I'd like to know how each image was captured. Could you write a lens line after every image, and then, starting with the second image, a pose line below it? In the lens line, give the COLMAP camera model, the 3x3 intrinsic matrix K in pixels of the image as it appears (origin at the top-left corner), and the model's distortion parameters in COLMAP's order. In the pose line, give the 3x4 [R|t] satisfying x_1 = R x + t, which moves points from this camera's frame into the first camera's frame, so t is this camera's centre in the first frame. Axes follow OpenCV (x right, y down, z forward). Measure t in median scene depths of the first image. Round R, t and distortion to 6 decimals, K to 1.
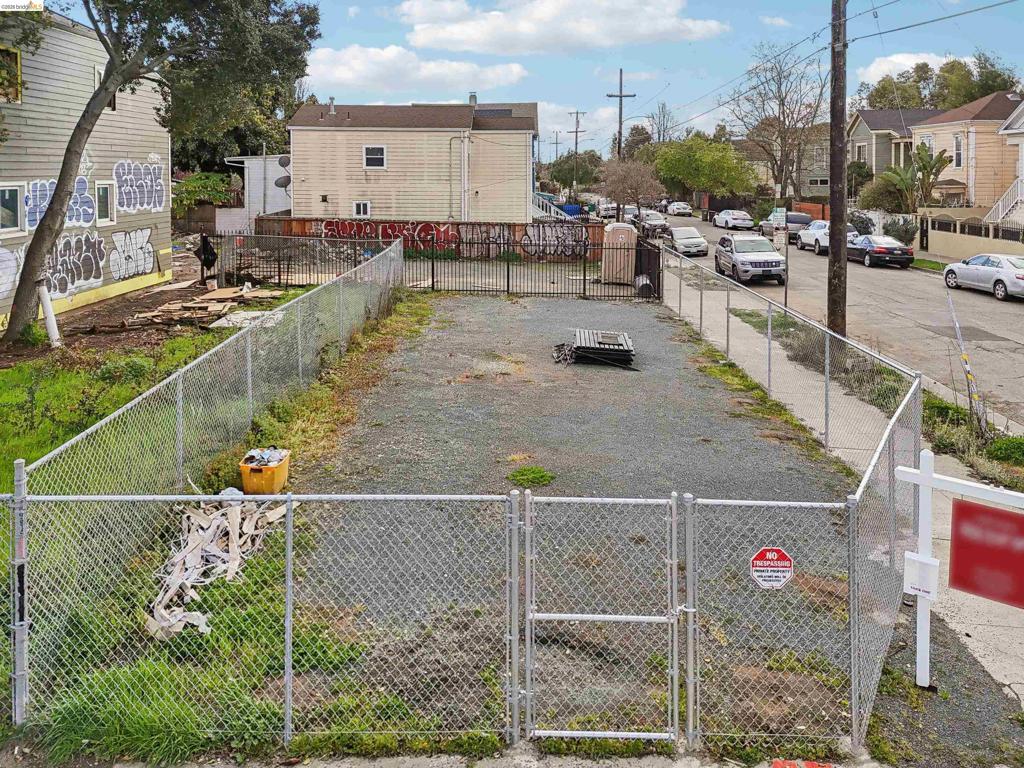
lens RADIAL K [[793.4, 0, 512.0], [0, 793.4, 384.0], [0, 0, 1]] dist [-0.005668, -0.000766]
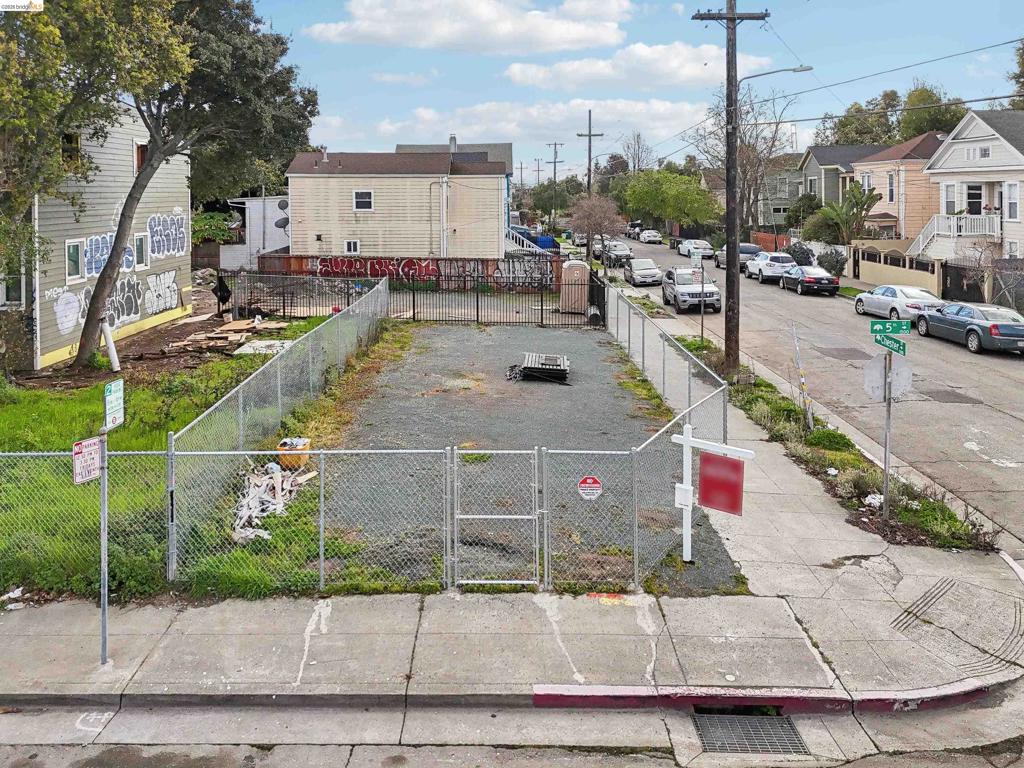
lens RADIAL K [[813.9, 0, 486.7], [0, 813.9, 404.1], [0, 0, 1]] dist [0.004414, -0.001258]
pose [[0.999768, -0.006967, -0.020363, 0.035084], [0.006886, 0.999968, -0.004023, 0.012528], [0.020390, 0.003882, 0.999785, -0.225197]]
